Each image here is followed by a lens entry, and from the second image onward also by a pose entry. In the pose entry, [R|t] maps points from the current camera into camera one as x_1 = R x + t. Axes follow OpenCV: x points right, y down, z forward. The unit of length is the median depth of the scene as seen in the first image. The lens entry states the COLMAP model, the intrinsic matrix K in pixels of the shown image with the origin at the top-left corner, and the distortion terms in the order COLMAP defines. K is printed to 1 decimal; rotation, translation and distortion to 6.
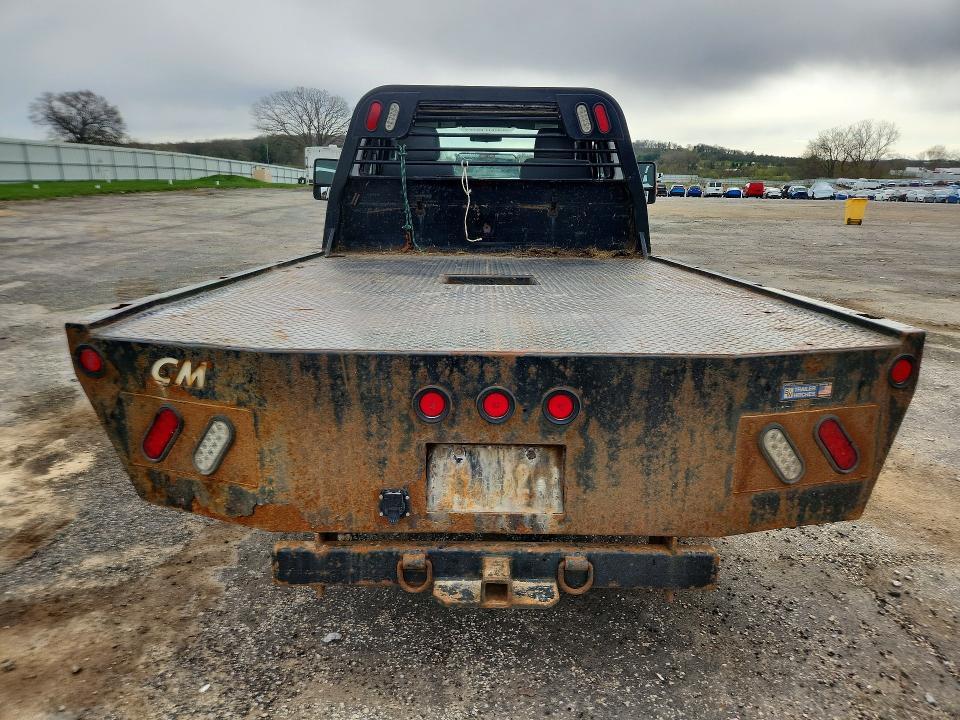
lens RADIAL K [[666.1, 0, 477.2], [0, 666.1, 388.4], [0, 0, 1]] dist [0.089718, -0.079956]
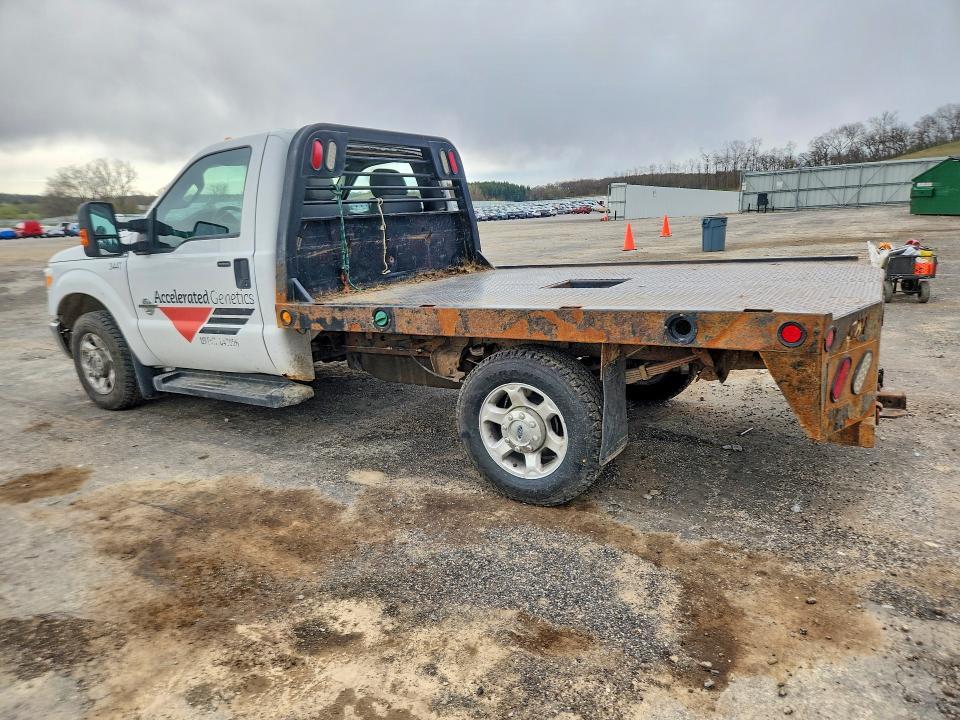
lens RADIAL K [[666.1, 0, 477.2], [0, 666.1, 388.4], [0, 0, 1]] dist [0.089718, -0.079956]
pose [[0.490557, -0.262660, 0.830881, -0.166757], [0.302878, 0.945438, 0.120054, -0.026221], [-0.817080, 0.192762, 0.543345, 0.069030]]
